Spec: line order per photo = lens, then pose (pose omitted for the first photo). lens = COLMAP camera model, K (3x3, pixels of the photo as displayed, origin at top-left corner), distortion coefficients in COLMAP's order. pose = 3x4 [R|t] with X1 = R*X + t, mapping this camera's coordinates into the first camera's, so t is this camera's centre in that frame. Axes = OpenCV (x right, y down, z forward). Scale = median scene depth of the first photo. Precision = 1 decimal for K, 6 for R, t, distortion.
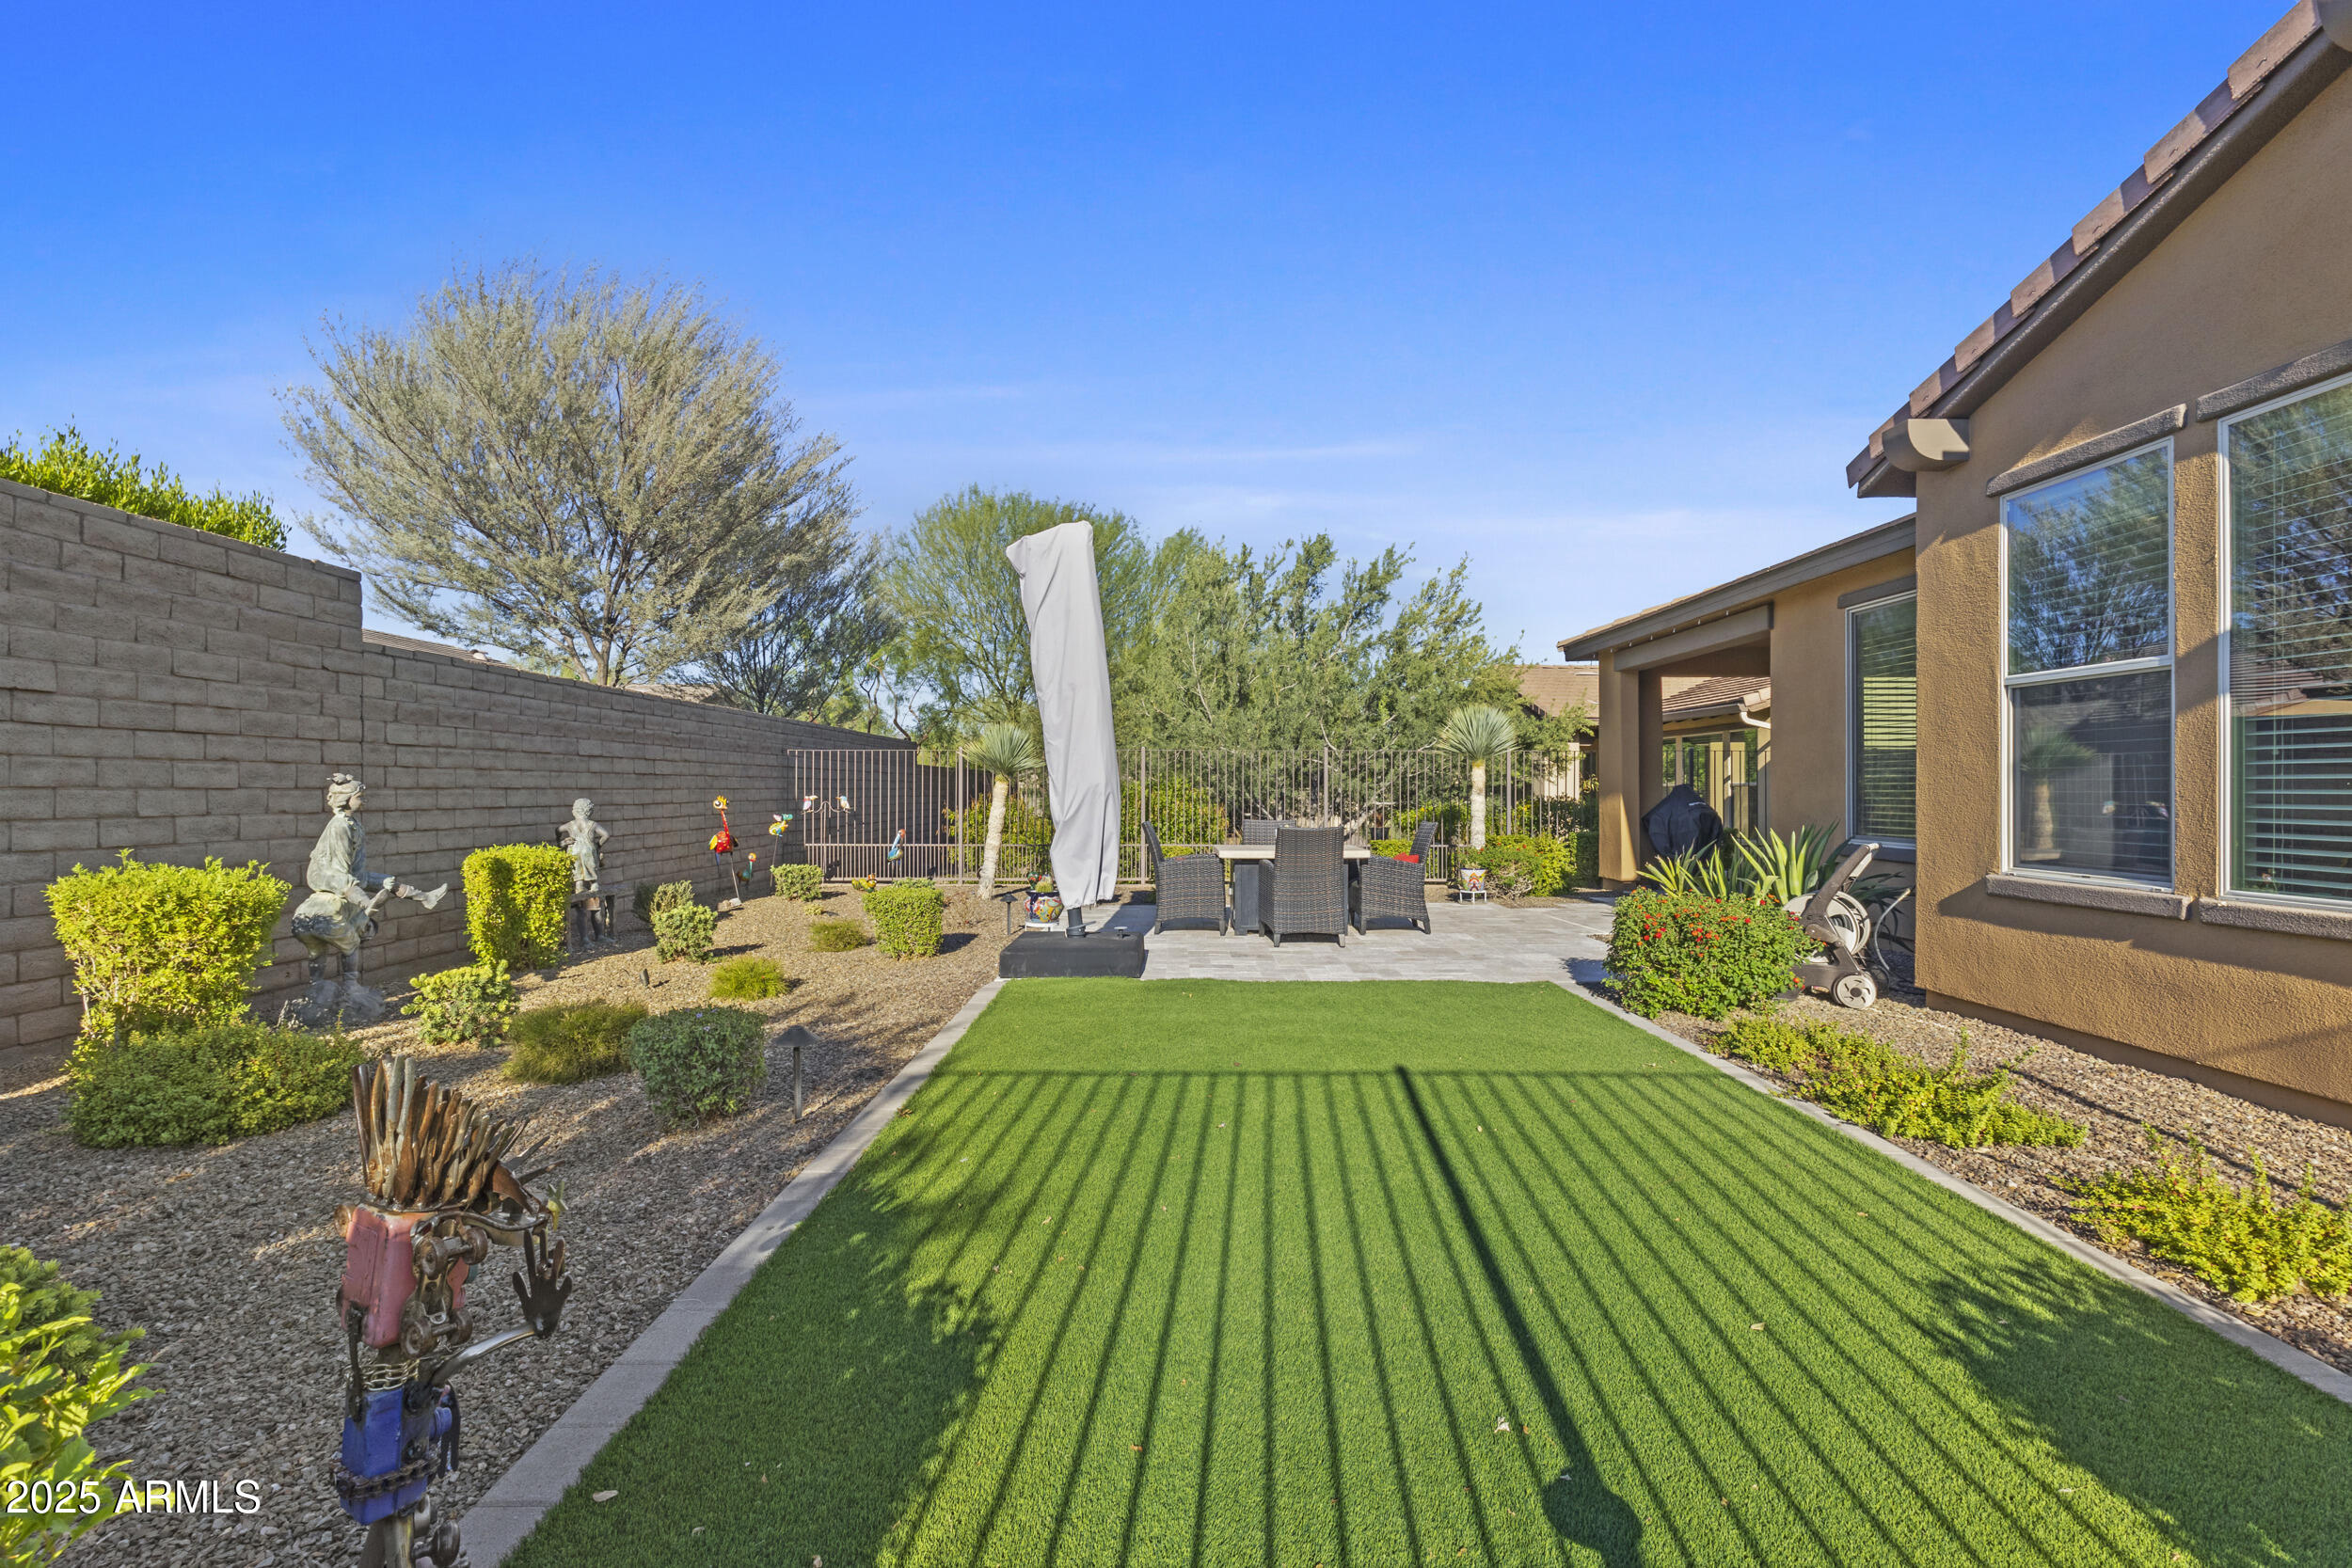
lens RADIAL K [[1082.1, 0, 1184.6], [0, 1082.1, 784.0], [0, 0, 1]] dist [0.003480, 0.001096]
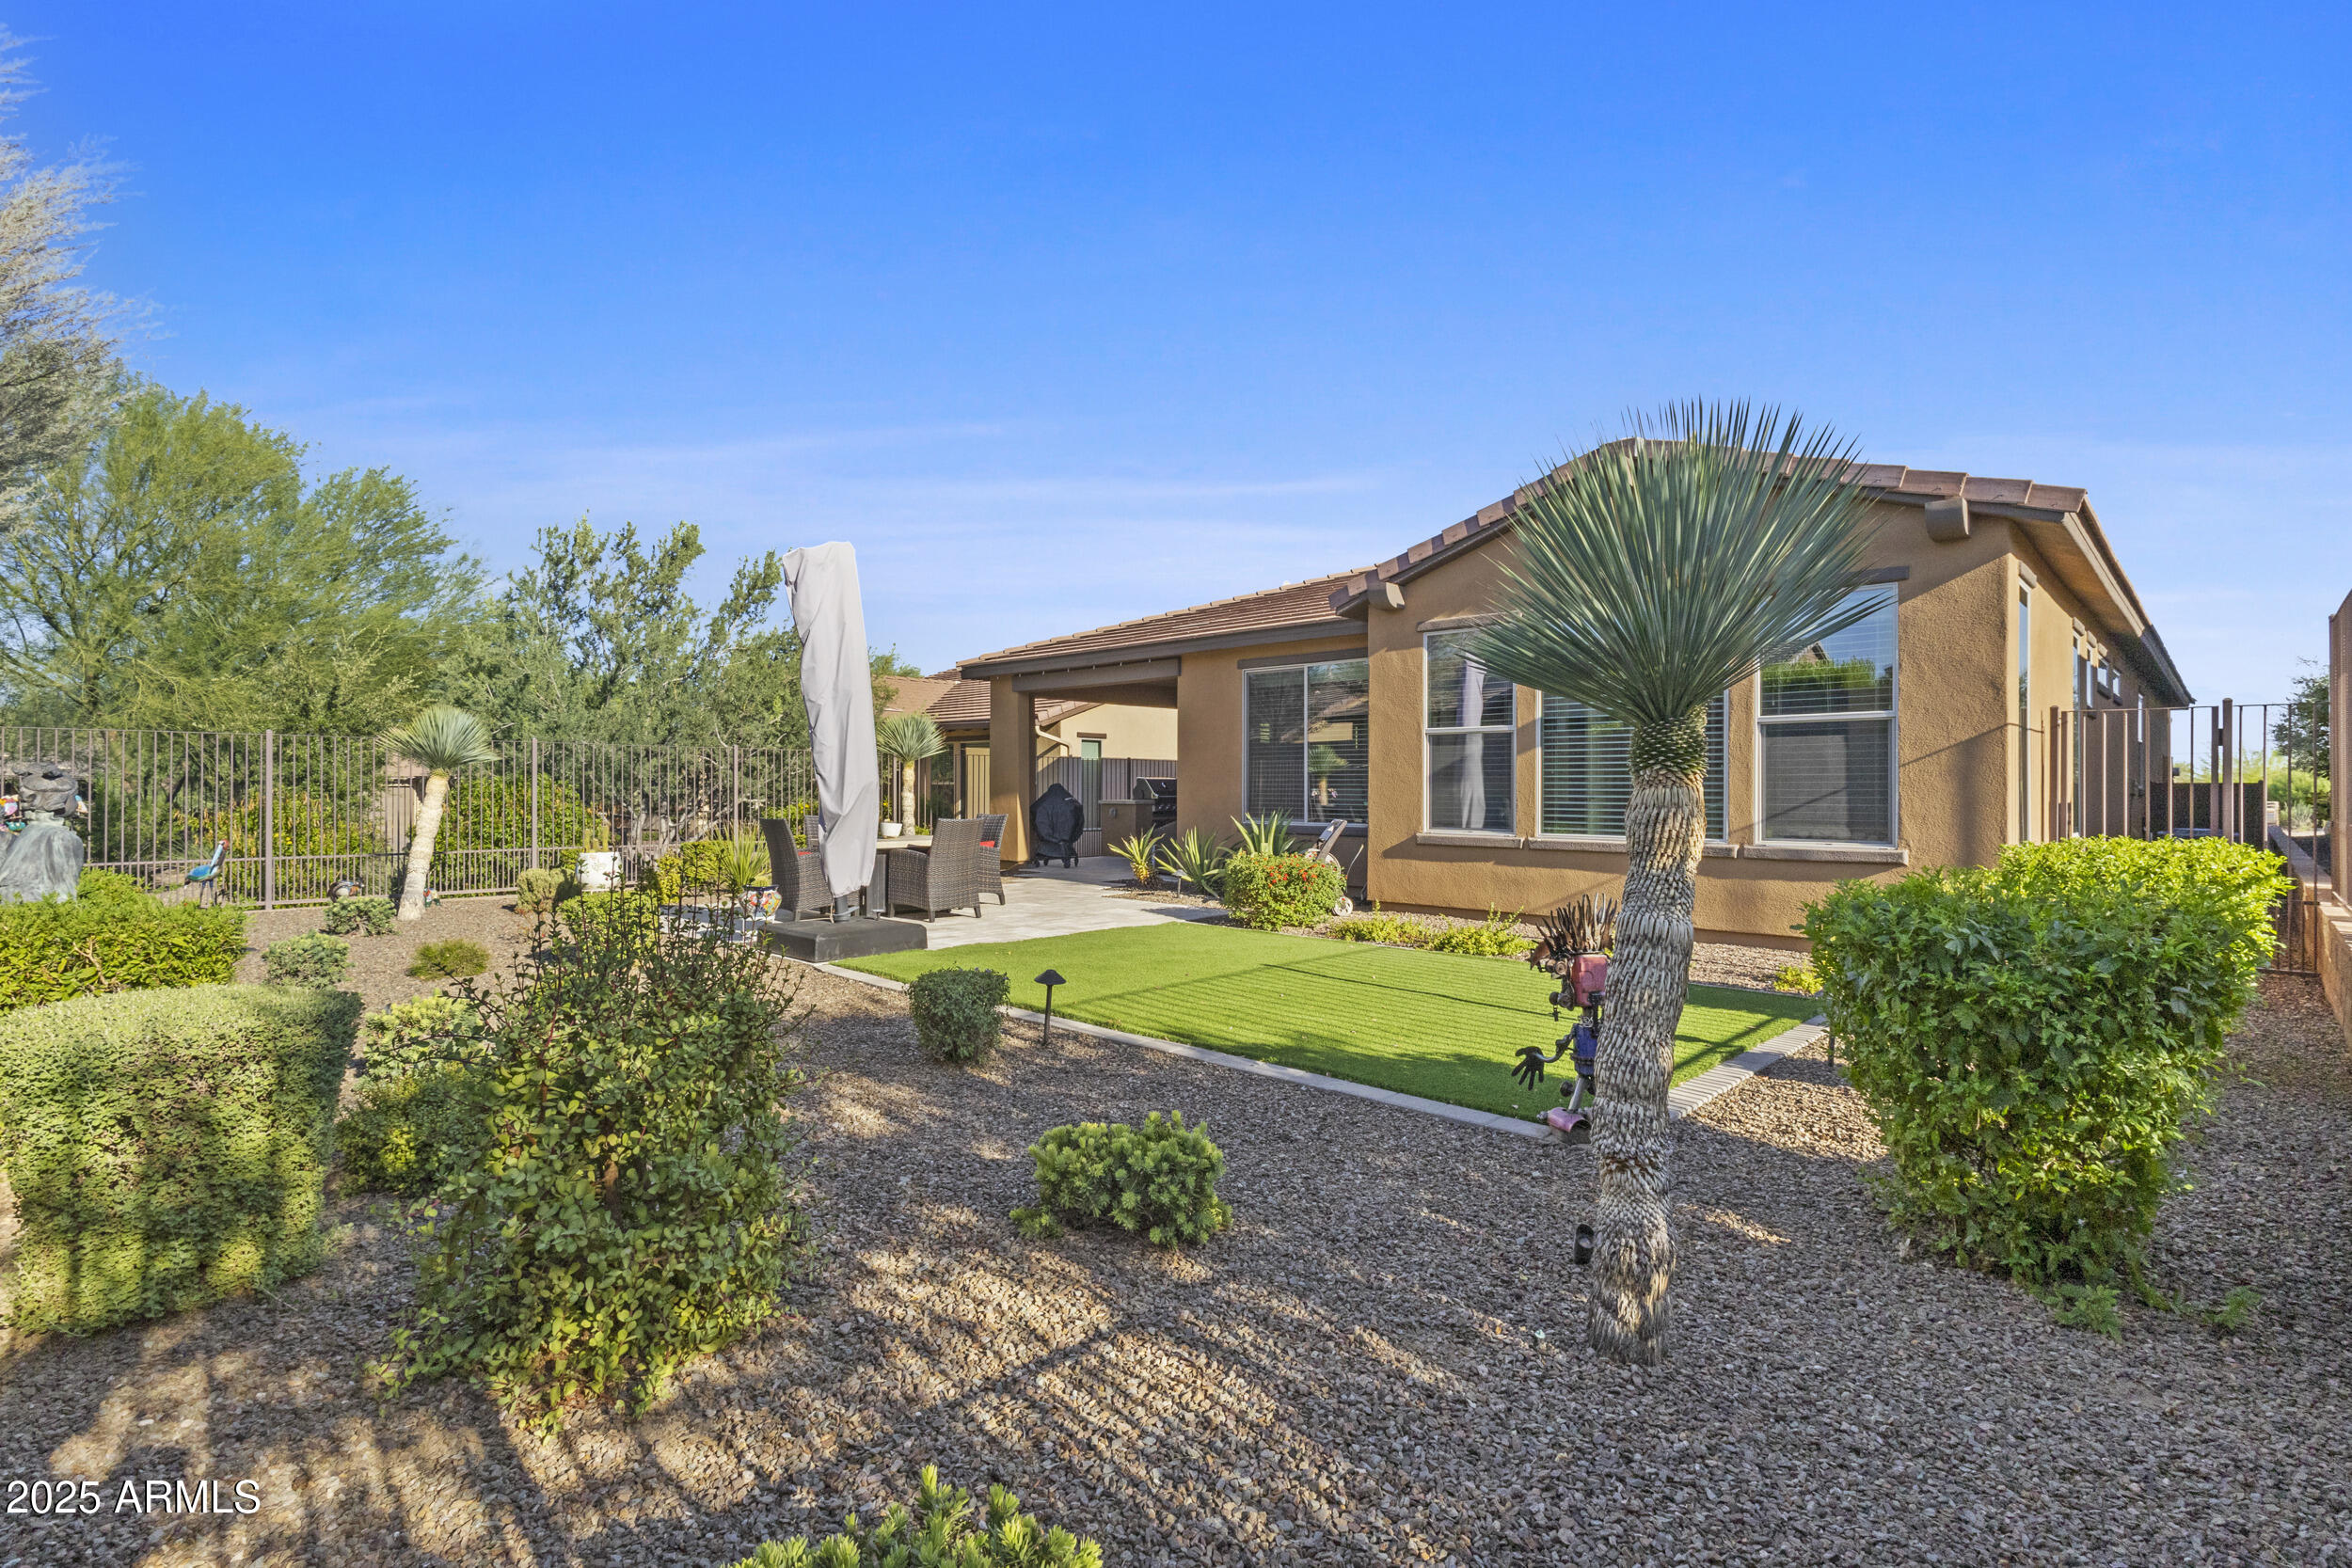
lens RADIAL K [[1082.1, 0, 1194.8], [0, 1082.1, 784.4], [0, 0, 1]] dist [0.003480, 0.001096]
pose [[0.682659, 0.005067, 0.730720, -0.884367], [-0.006496, 0.999979, -0.000865, 0.002468], [-0.730709, -0.004156, 0.682677, 0.003411]]
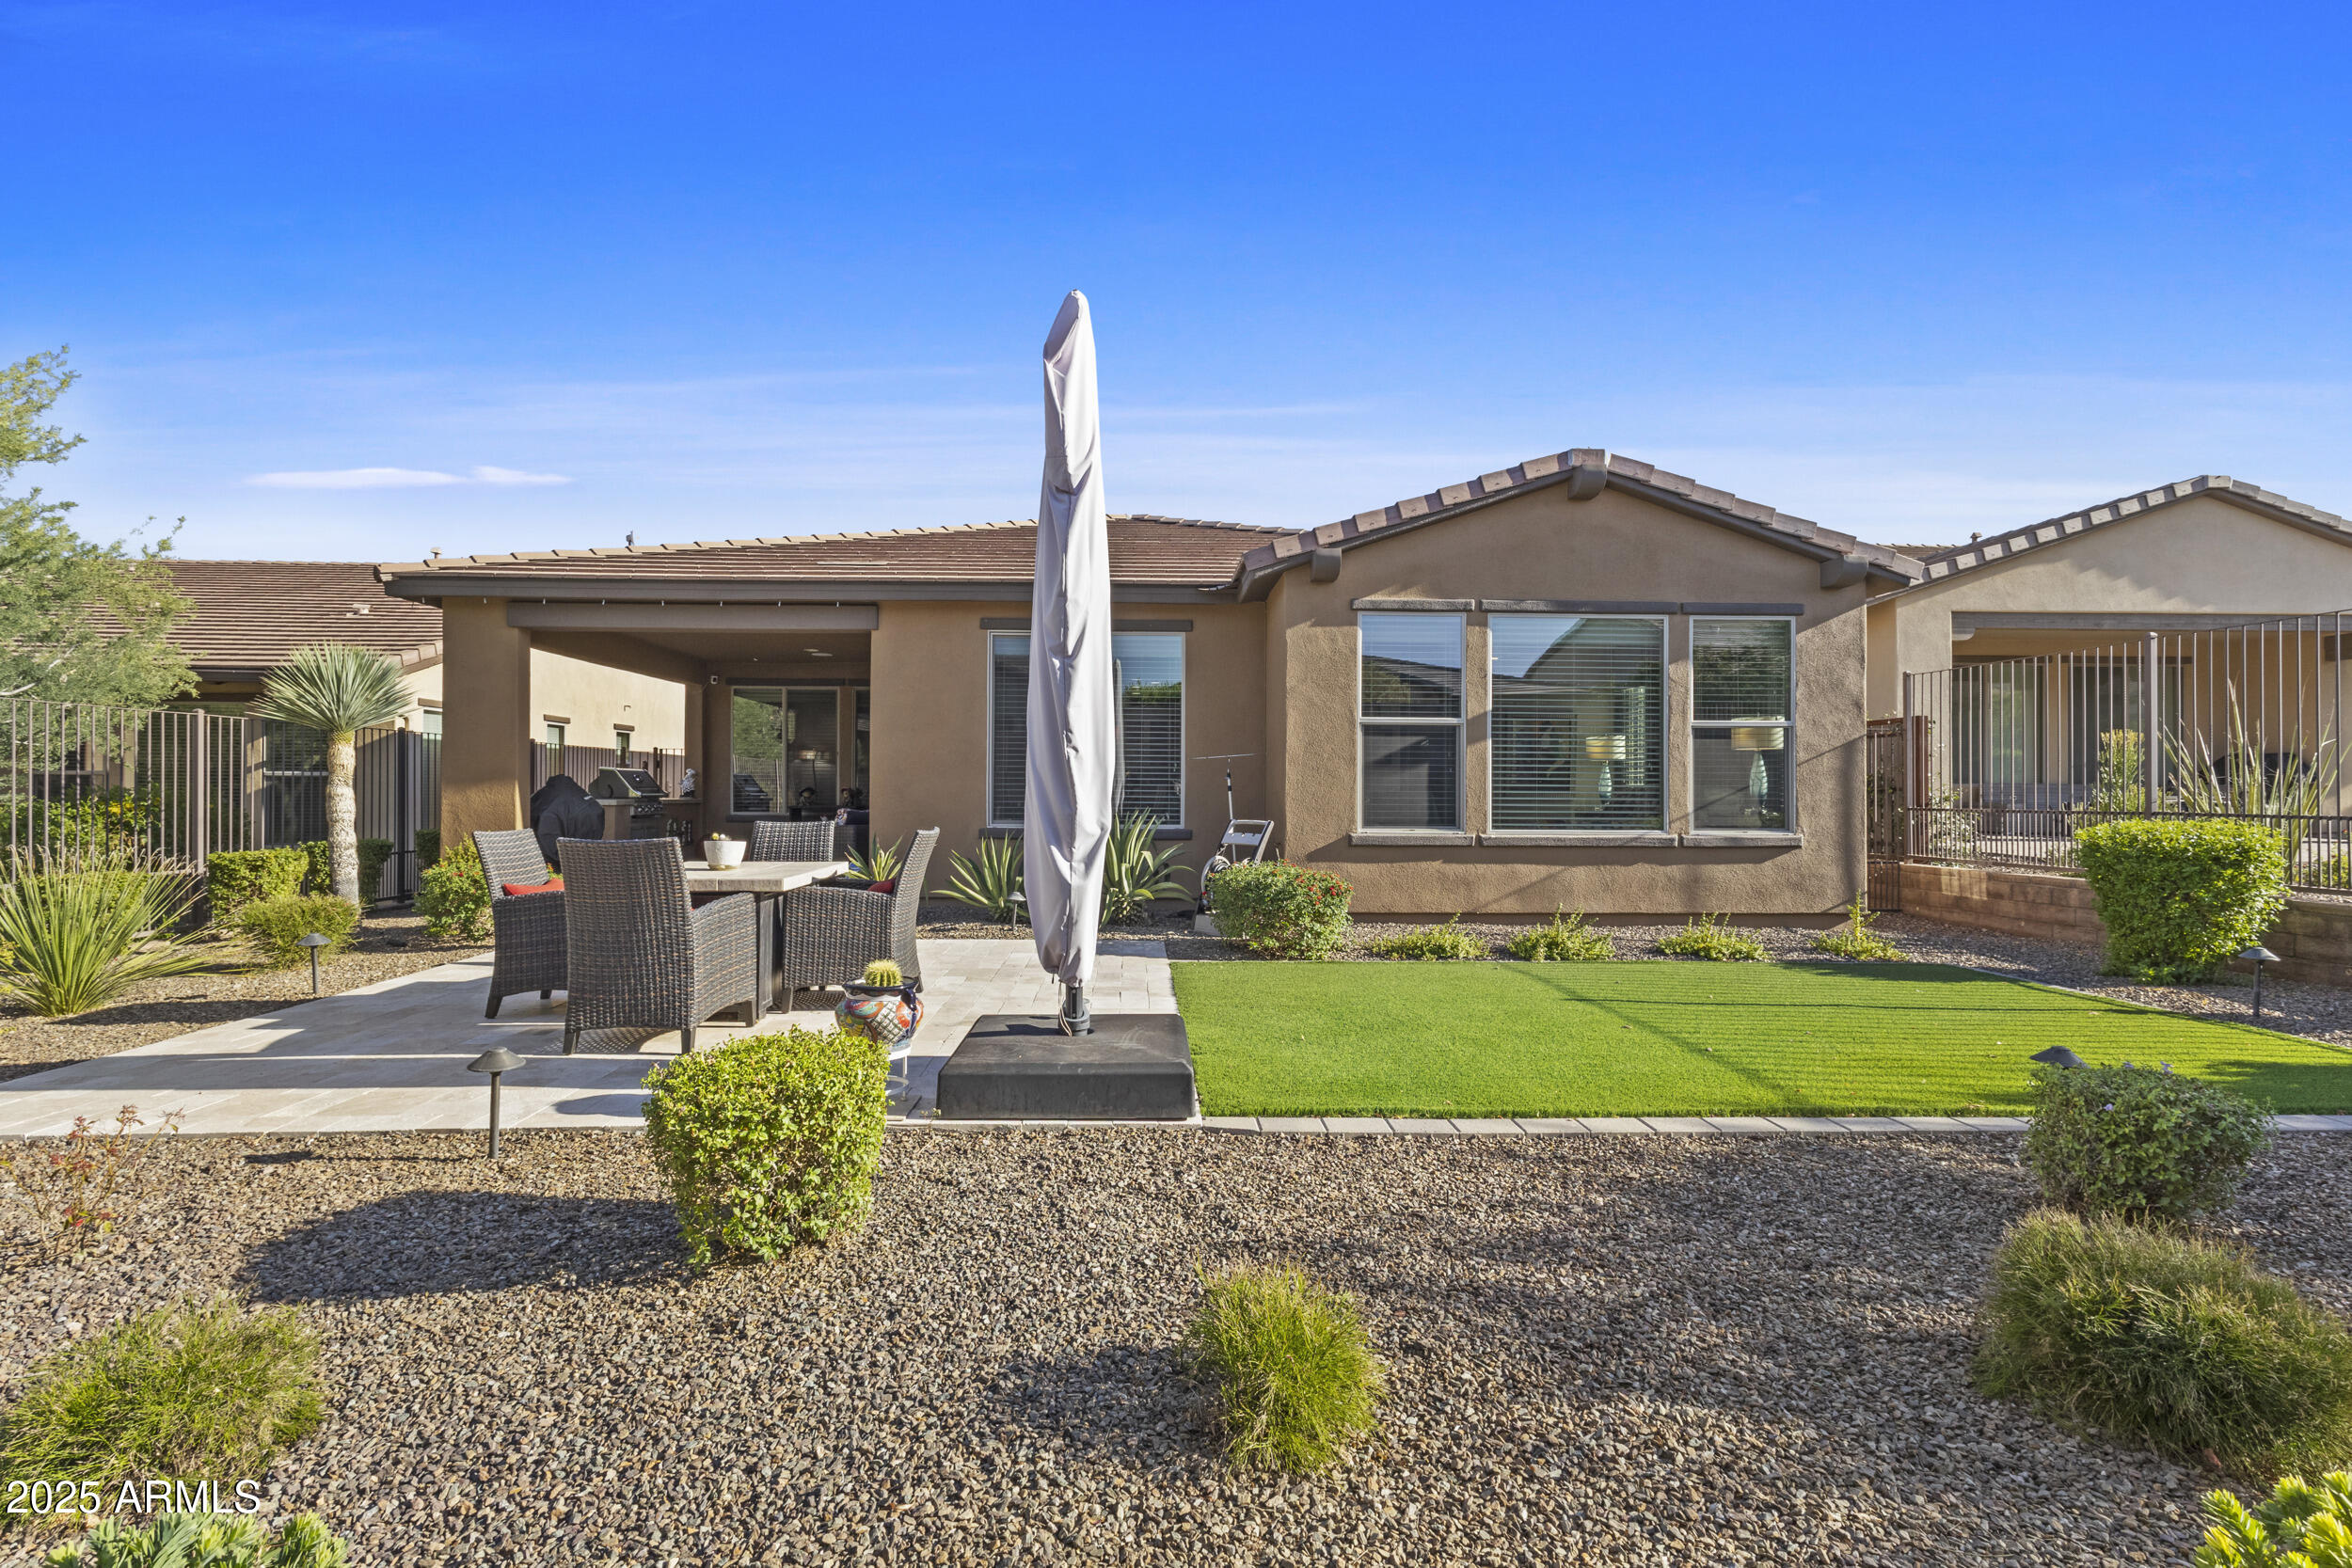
lens RADIAL K [[1082.1, 0, 1187.5], [0, 1082.1, 780.5], [0, 0, 1]] dist [0.003480, 0.001096]
pose [[-0.030303, 0.006684, 0.999518, -0.925151], [-0.010922, 0.999916, -0.007018, 0.015845], [-0.999481, -0.011129, -0.030227, 1.298859]]
